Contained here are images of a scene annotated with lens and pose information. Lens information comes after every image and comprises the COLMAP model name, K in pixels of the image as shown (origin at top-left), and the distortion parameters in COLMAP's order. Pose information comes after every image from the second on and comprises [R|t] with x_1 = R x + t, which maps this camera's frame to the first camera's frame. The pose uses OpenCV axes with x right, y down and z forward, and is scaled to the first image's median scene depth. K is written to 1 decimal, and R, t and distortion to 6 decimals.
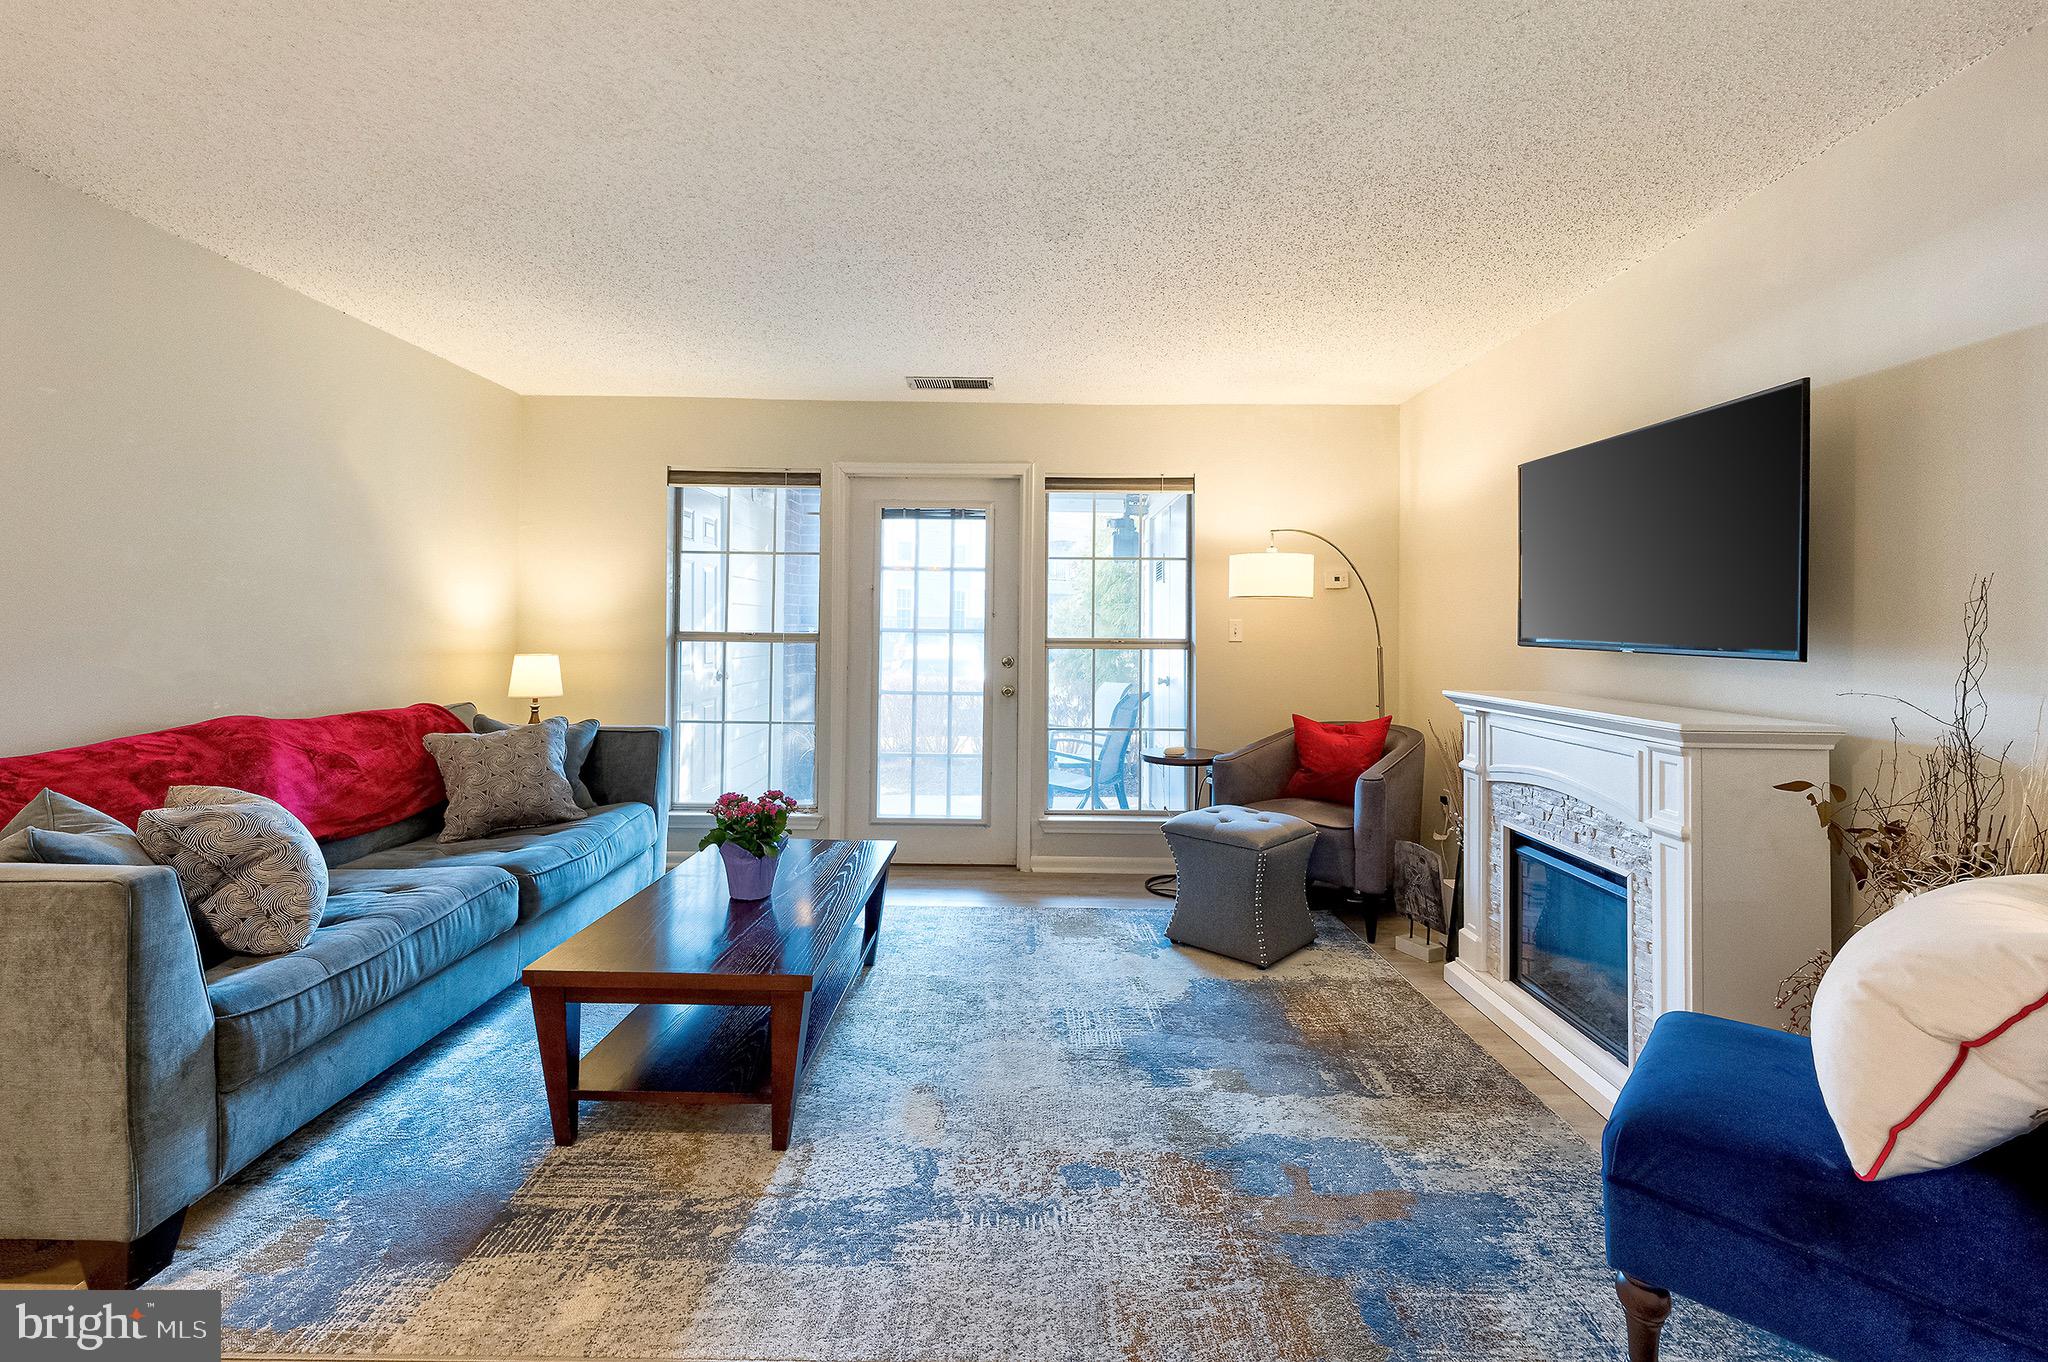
lens RADIAL K [[862.1, 0, 1021.8], [0, 862.1, 619.3], [0, 0, 1]] dist [0.000521, -0.000070]
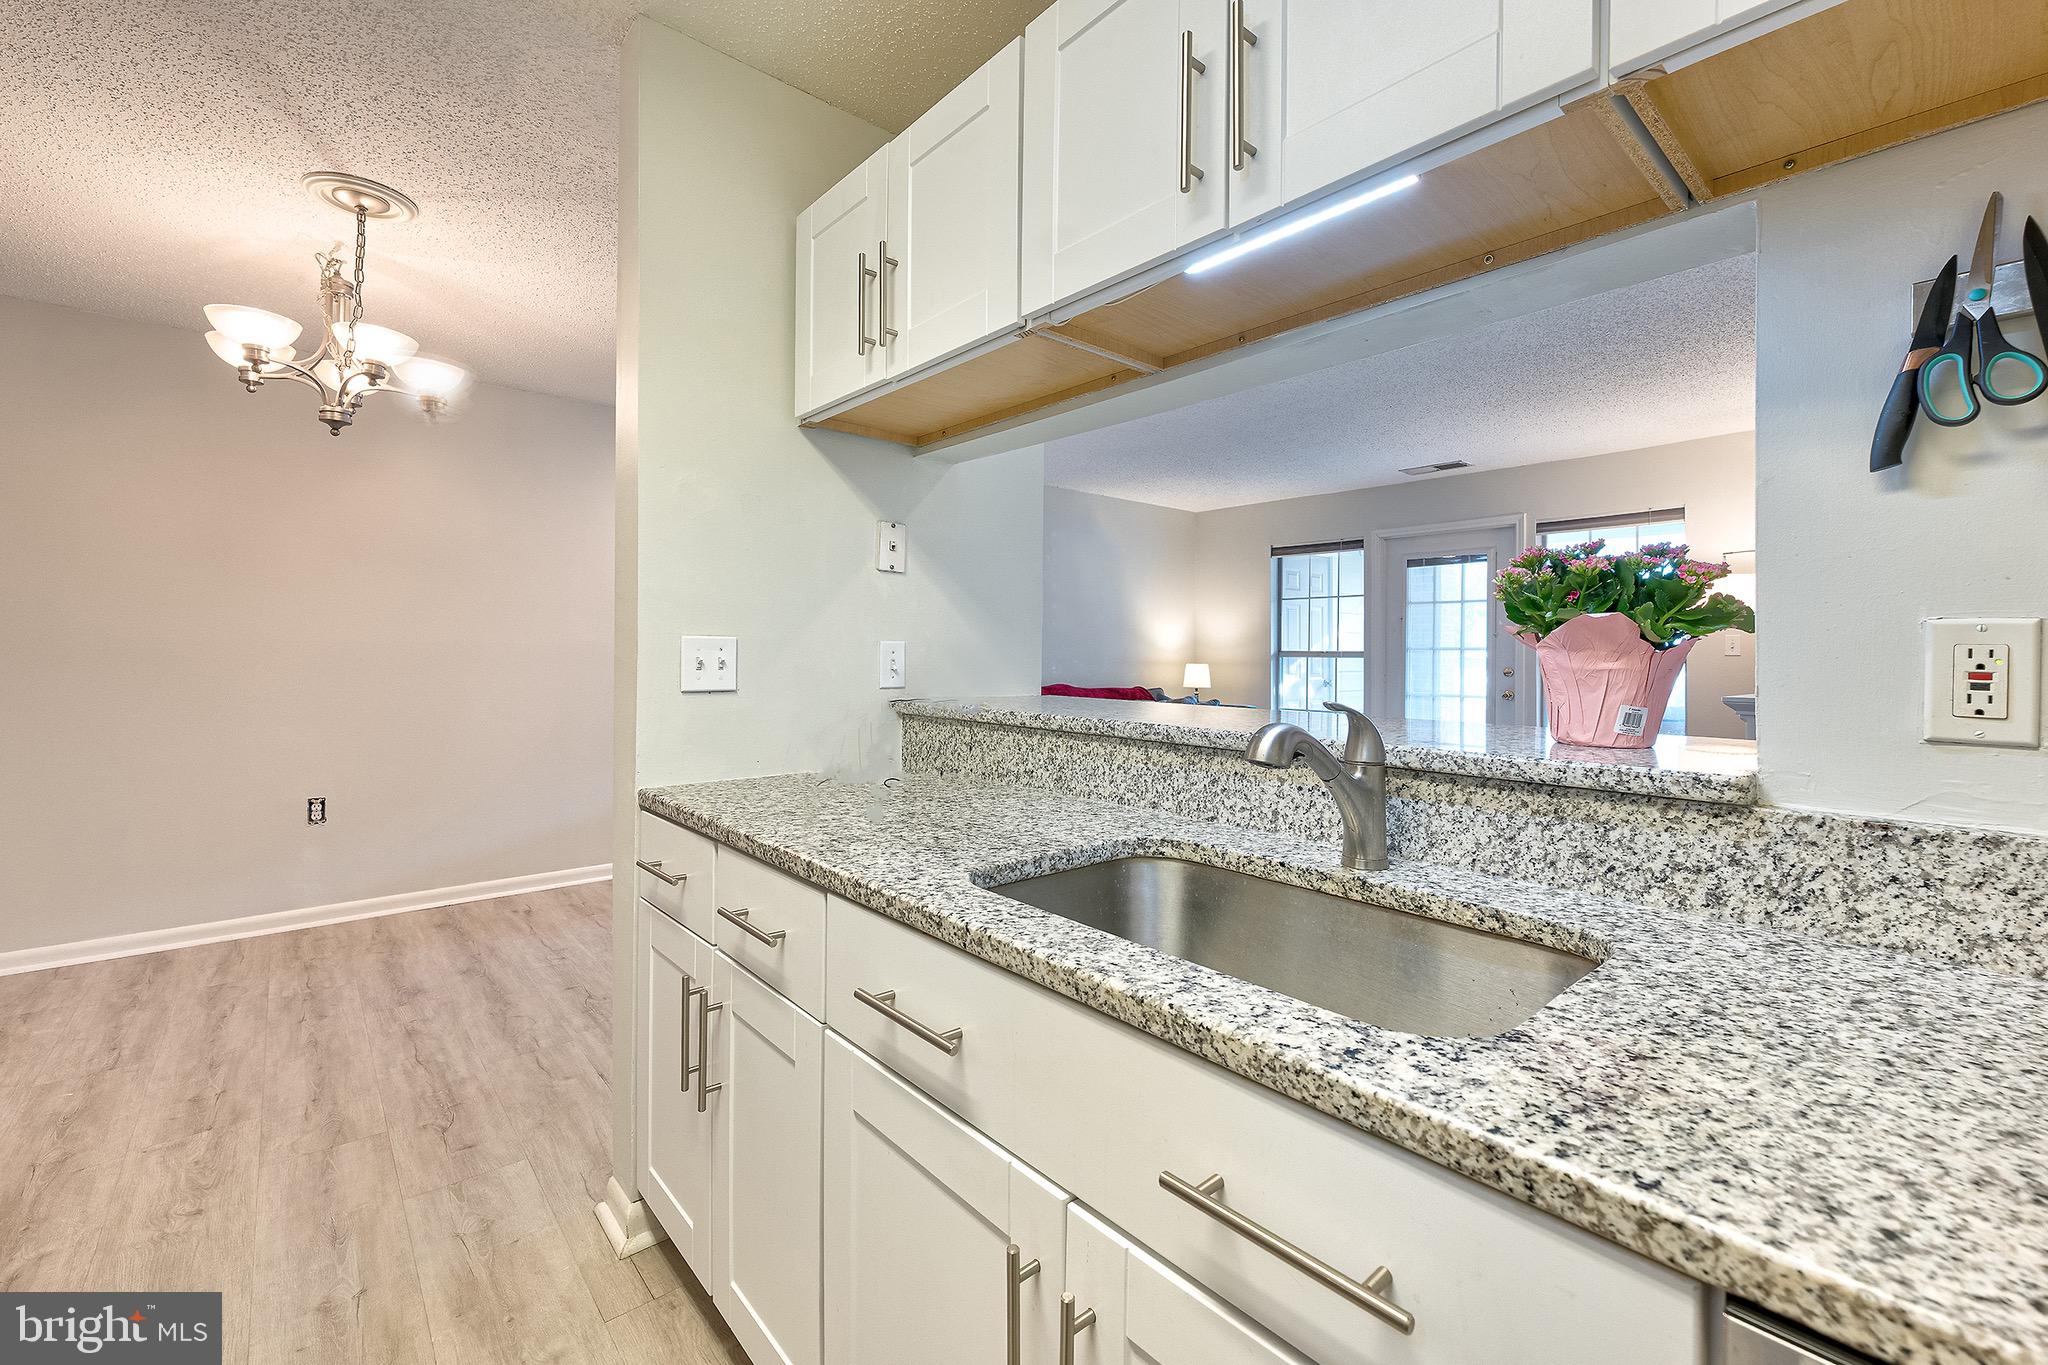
lens RADIAL K [[855.9, 0, 1029.1], [0, 855.9, 653.3], [0, 0, 1]] dist [0.002222, 0.000439]
pose [[0.656232, -0.005874, -0.754536, 0.707551], [0.007301, 0.999972, -0.001435, 0.027474], [0.754524, -0.004567, 0.656257, -0.530531]]
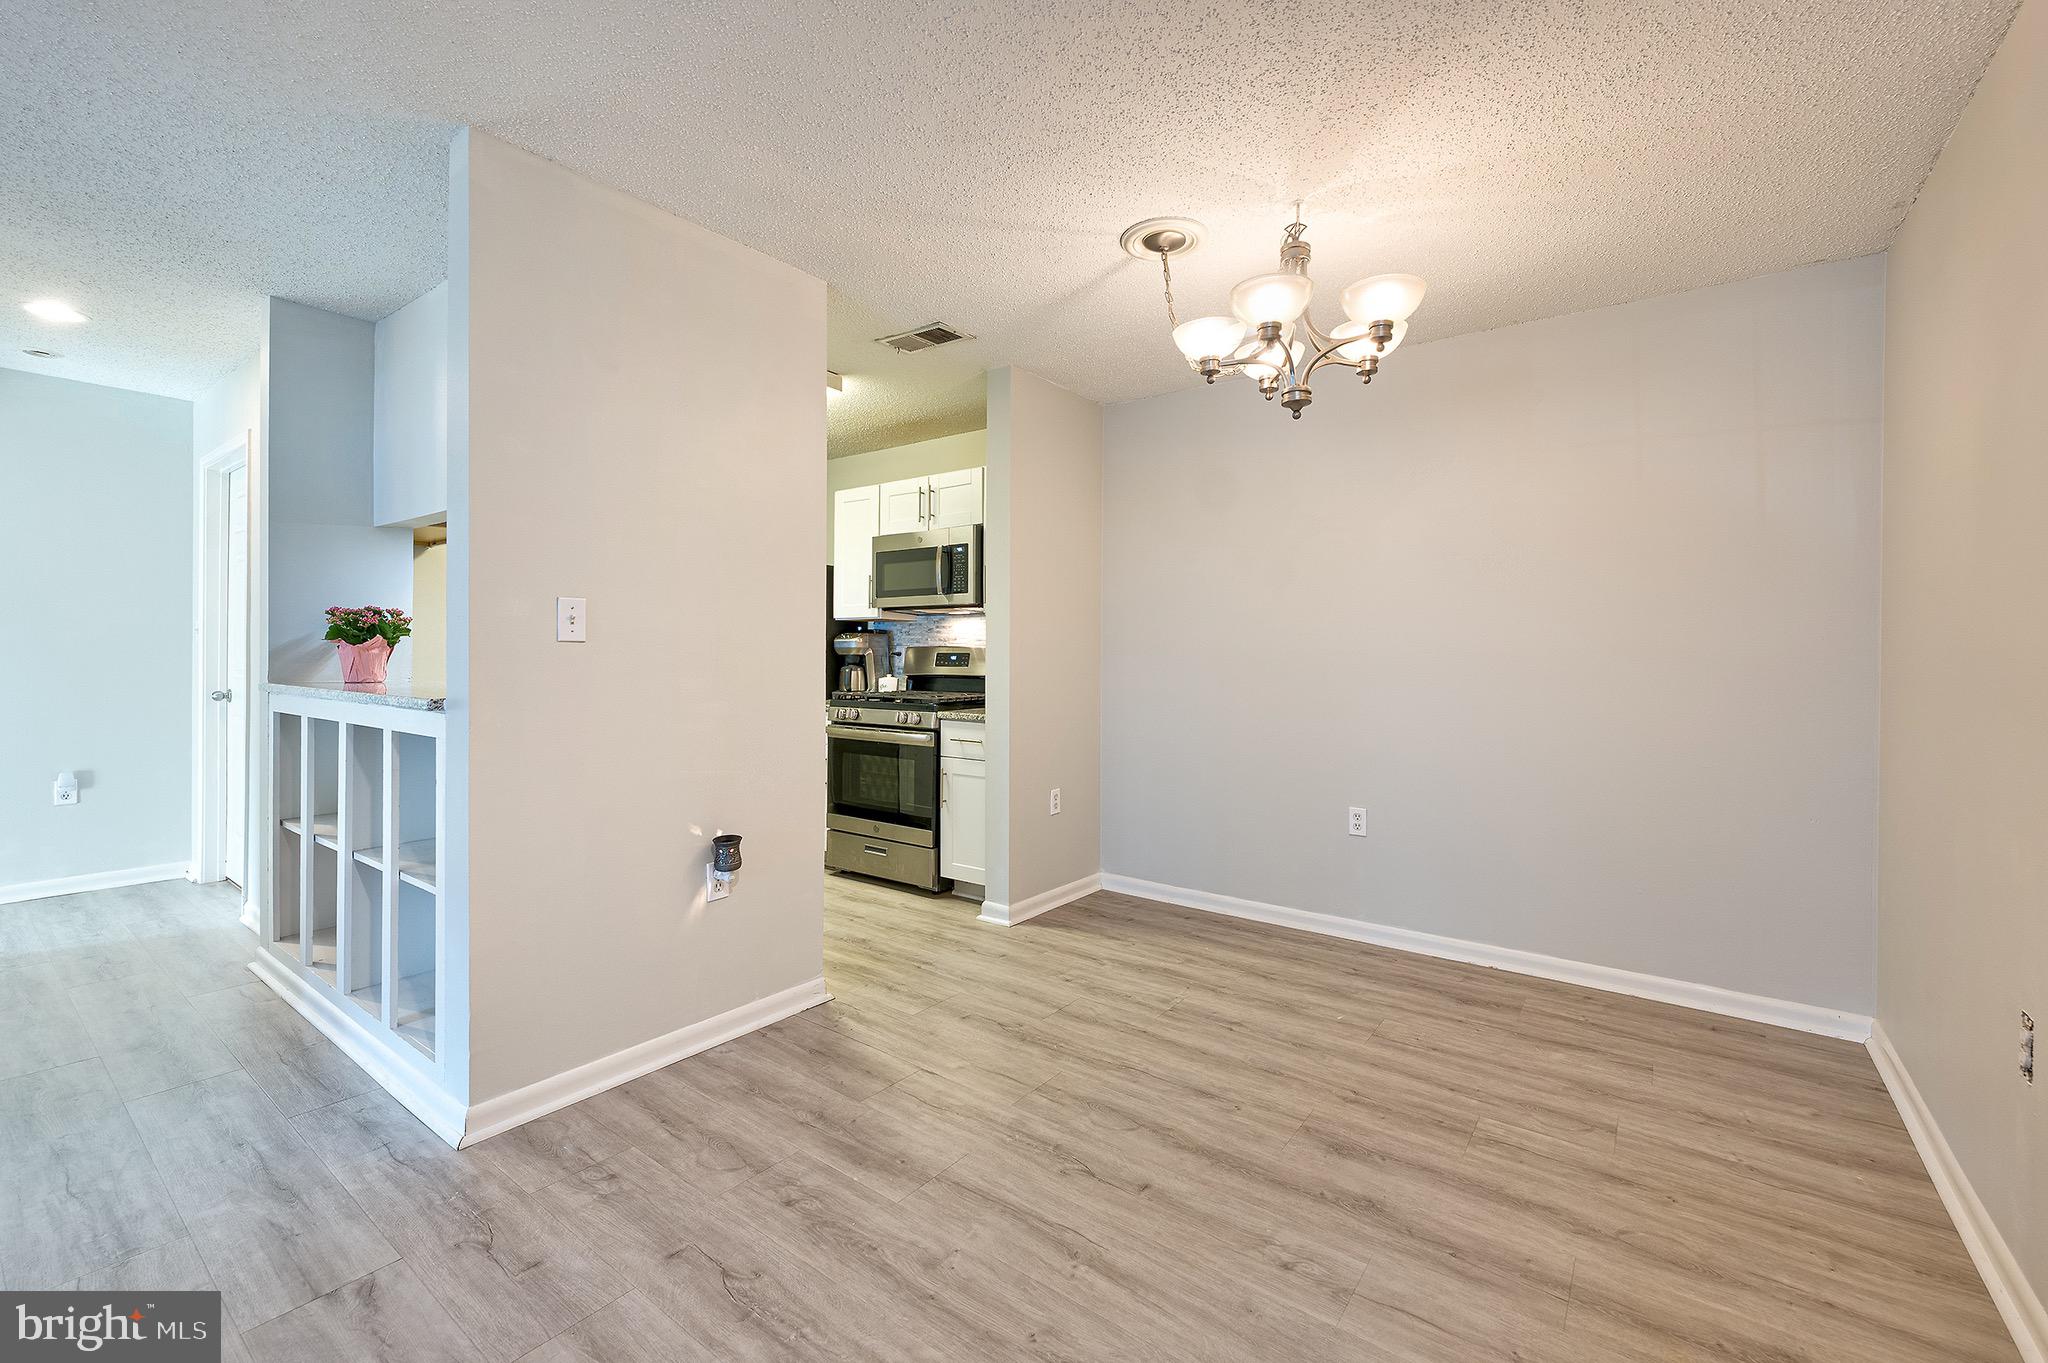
lens RADIAL K [[853.3, 0, 1027.1], [0, 853.3, 655.7], [0, 0, 1]] dist [0.000673, 0.000305]
pose [[-0.799201, -0.018236, 0.600787, -0.690559], [-0.021467, 0.999768, 0.001790, 0.018610], [-0.600680, -0.011466, -0.799407, 0.276034]]
